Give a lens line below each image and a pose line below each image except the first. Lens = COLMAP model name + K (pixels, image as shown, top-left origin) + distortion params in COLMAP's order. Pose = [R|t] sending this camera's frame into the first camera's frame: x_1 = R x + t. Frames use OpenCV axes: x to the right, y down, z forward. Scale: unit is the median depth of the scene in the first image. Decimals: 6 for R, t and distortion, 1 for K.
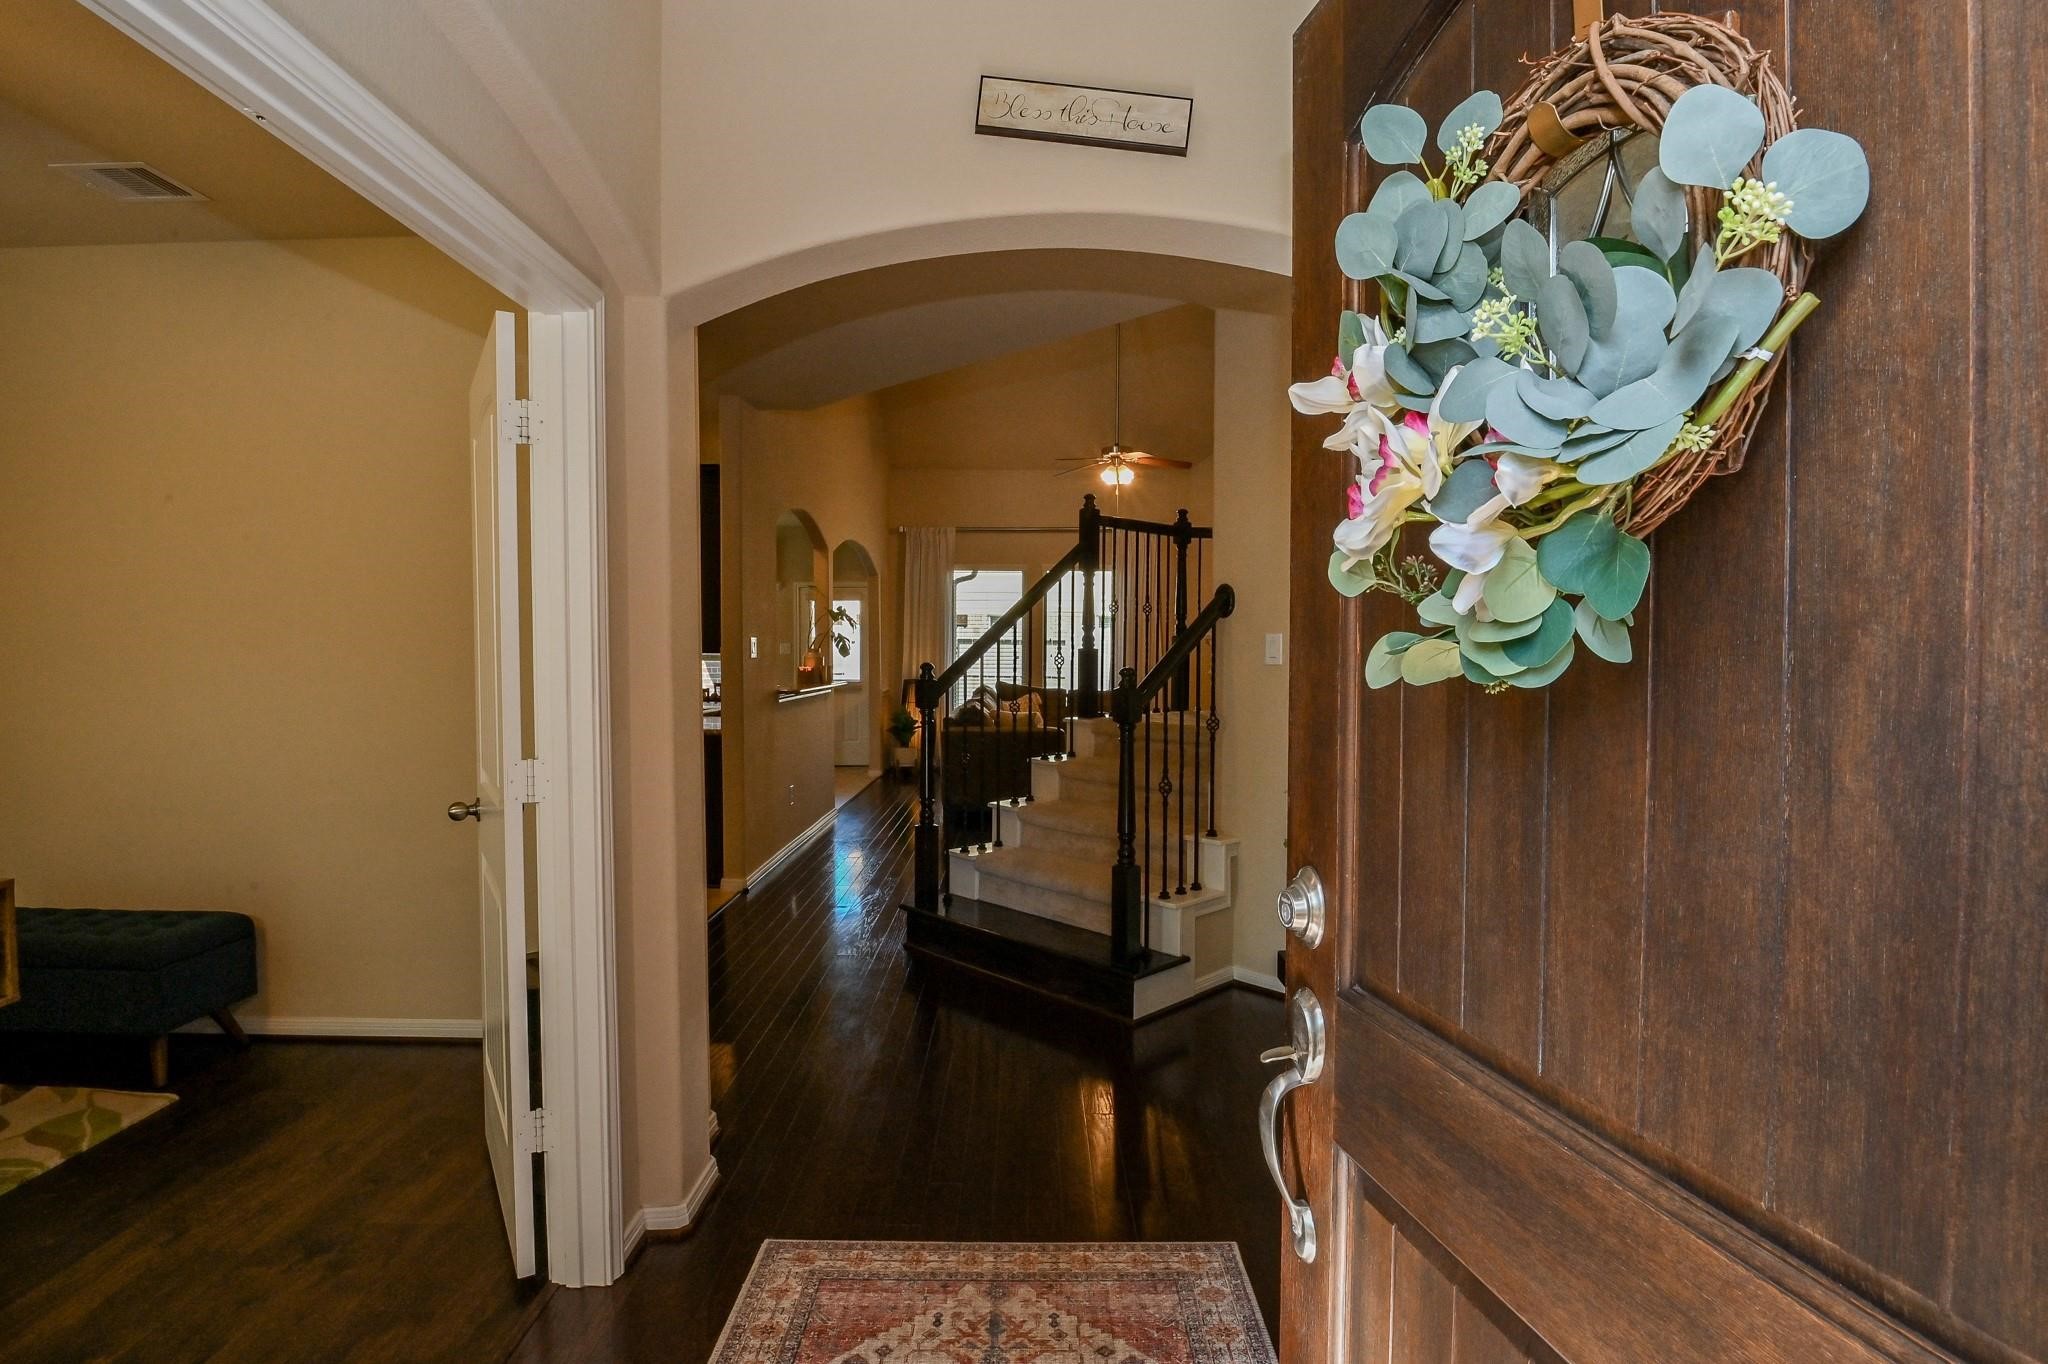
lens RADIAL K [[1007.4, 0, 1029.0], [0, 1007.4, 678.2], [0, 0, 1]] dist [-0.027863, -0.001456]
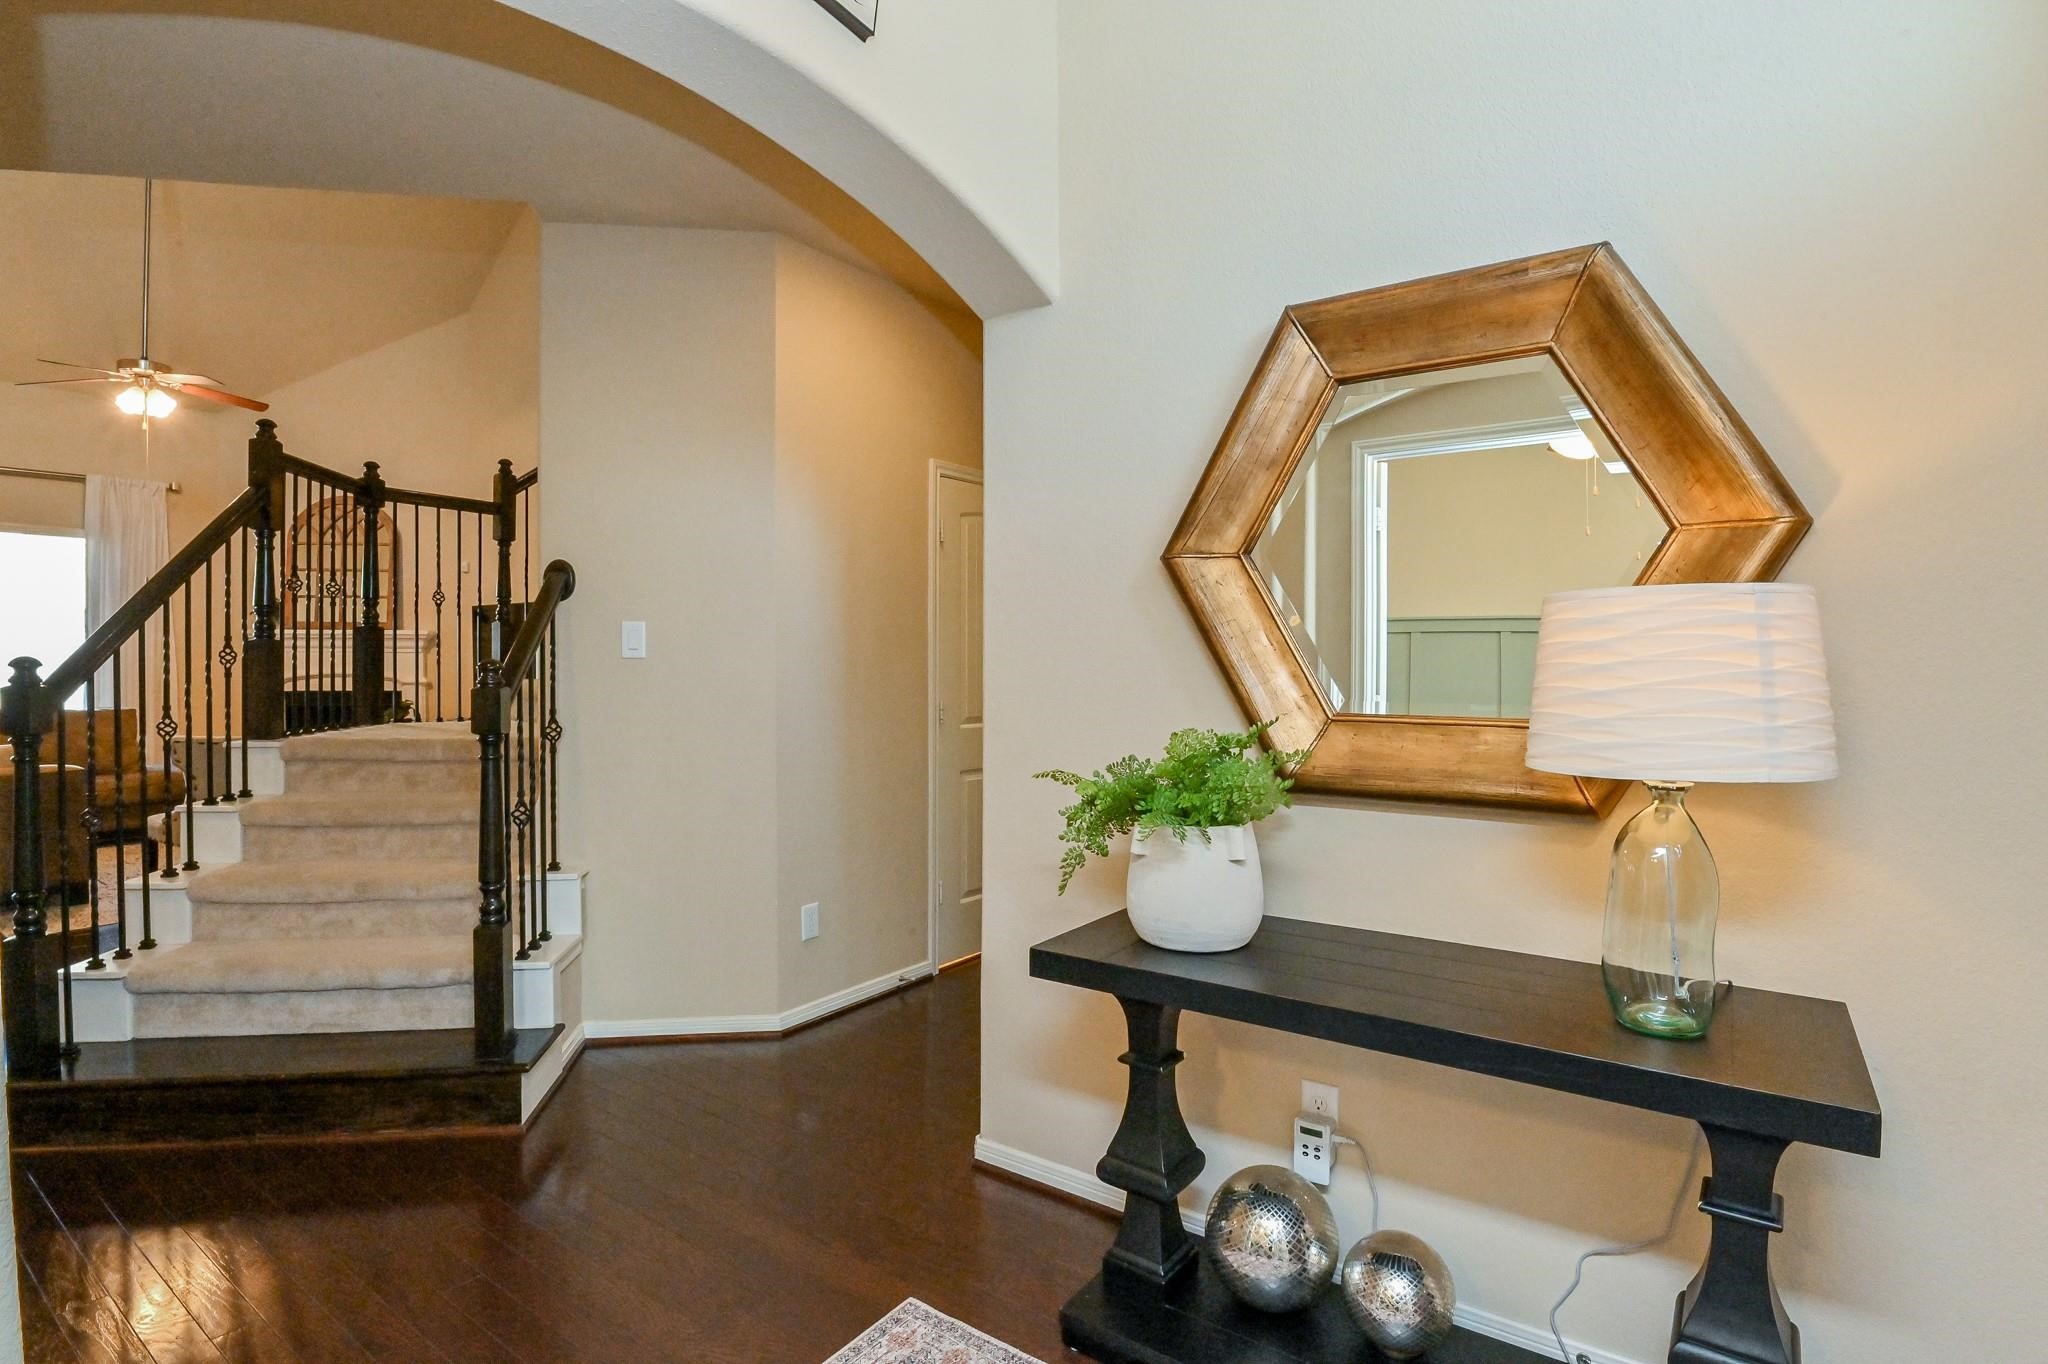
lens RADIAL K [[1007.4, 0, 1029.0], [0, 1007.4, 678.2], [0, 0, 1]] dist [-0.027863, -0.001456]
pose [[0.586861, -0.009119, 0.809636, -0.240652], [0.018796, 0.999821, -0.002363, 0.011866], [-0.809470, 0.016605, 0.586927, 0.219390]]
